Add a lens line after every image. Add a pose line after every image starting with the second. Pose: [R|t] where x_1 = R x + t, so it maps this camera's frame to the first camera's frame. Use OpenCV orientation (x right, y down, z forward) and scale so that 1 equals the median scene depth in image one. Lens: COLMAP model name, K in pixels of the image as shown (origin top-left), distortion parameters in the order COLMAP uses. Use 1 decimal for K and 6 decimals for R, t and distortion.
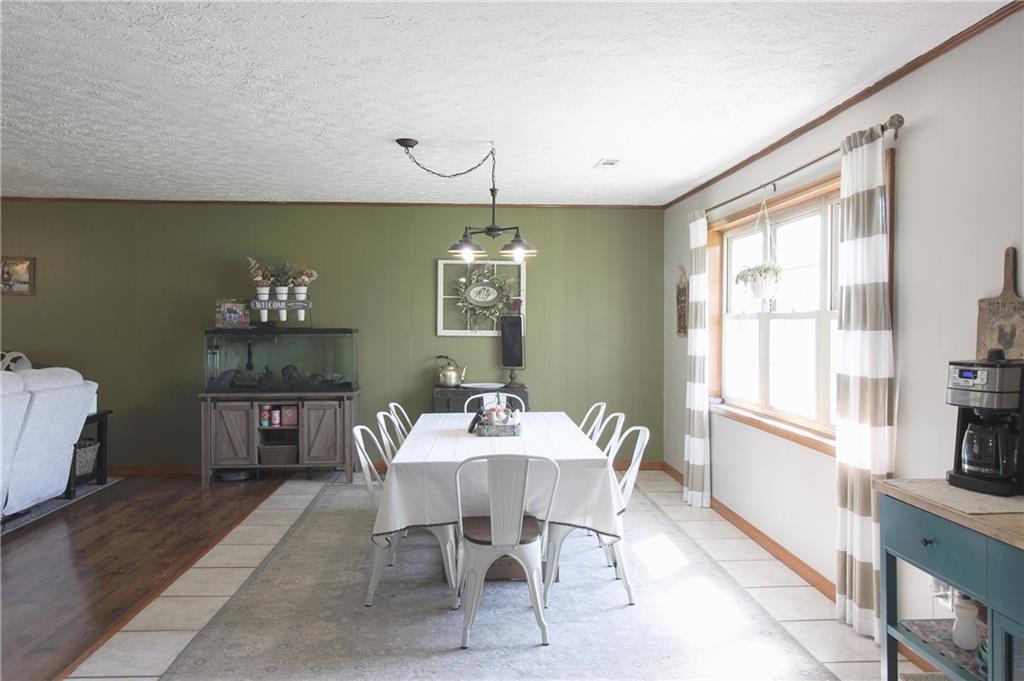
lens RADIAL K [[738.3, 0, 511.8], [0, 738.3, 321.0], [0, 0, 1]] dist [0.008386, -0.002705]
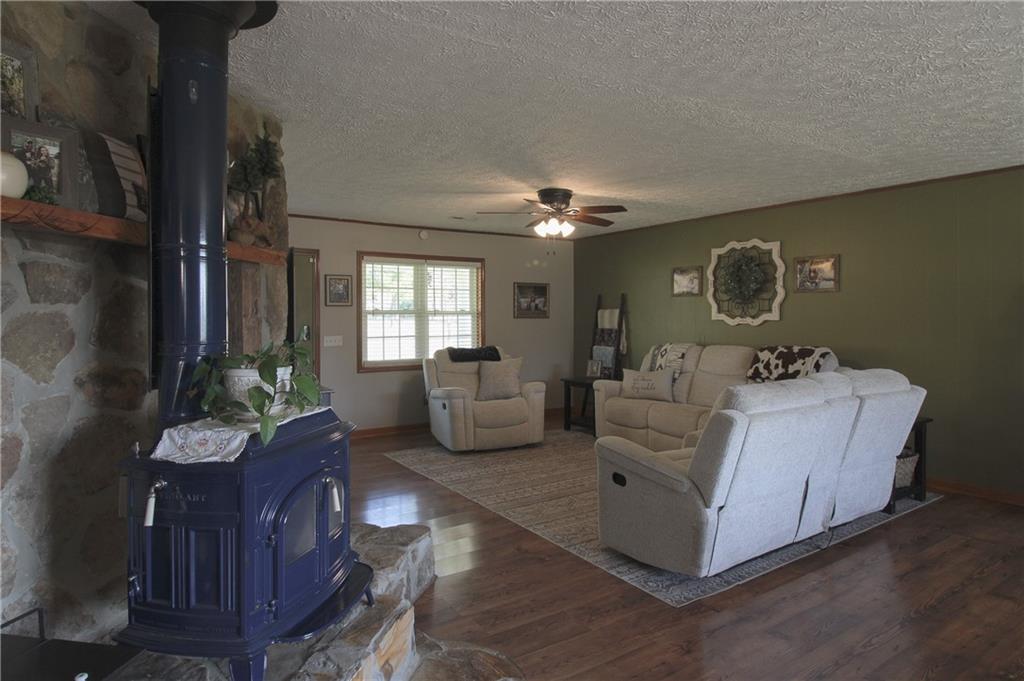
lens RADIAL K [[585.3, 0, 495.5], [0, 585.3, 321.4], [0, 0, 1]] dist [0.004405, -0.008209]
pose [[0.496160, -0.000994, -0.868231, -0.196308], [0.007171, 0.999970, 0.002953, 0.000229], [0.868202, -0.007691, 0.496152, 0.209815]]
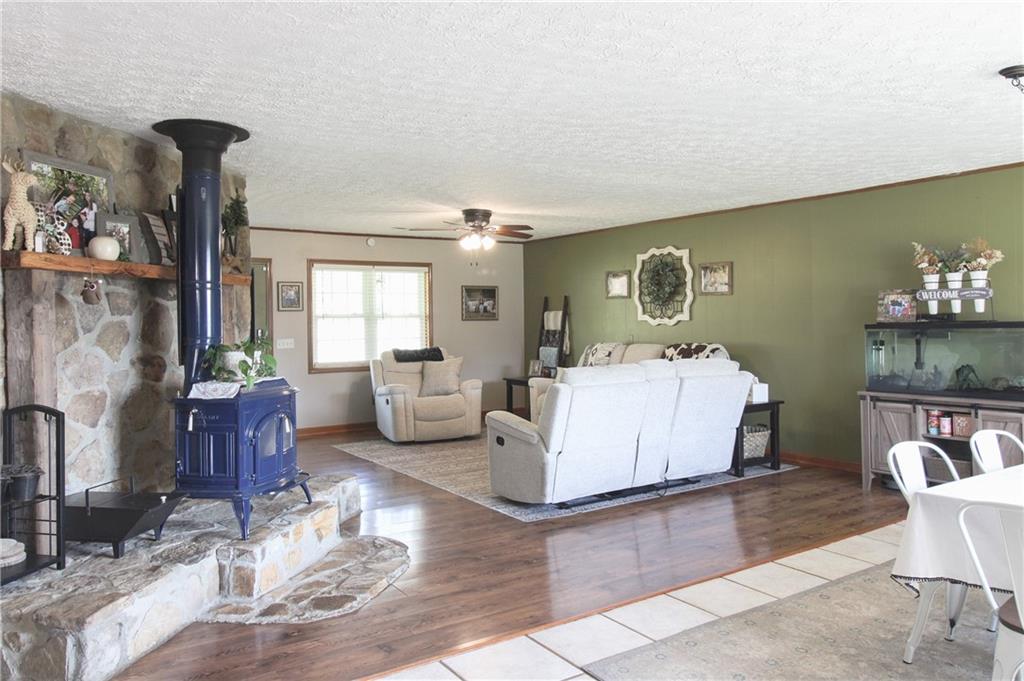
lens RADIAL K [[738.3, 0, 492.9], [0, 738.3, 320.6], [0, 0, 1]] dist [0.008386, -0.002705]
pose [[0.498558, -0.010105, -0.866798, 0.168394], [0.016707, 0.999858, -0.002046, 0.001526], [0.866696, -0.013462, 0.498656, 0.118129]]
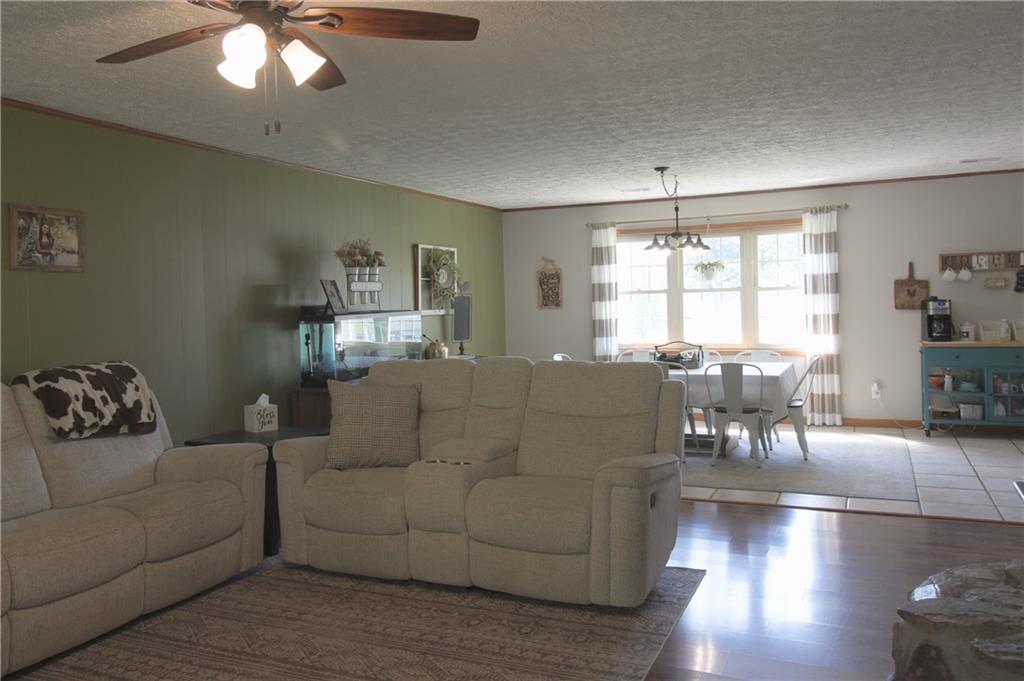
lens RADIAL K [[792.5, 0, 512.8], [0, 792.5, 335.8], [0, 0, 1]] dist [-0.015606, 0.010530]
pose [[0.455630, -0.057757, 0.888294, -1.142997], [0.029200, 0.998326, 0.049933, -0.004558], [-0.889690, 0.003187, 0.456553, 0.396888]]
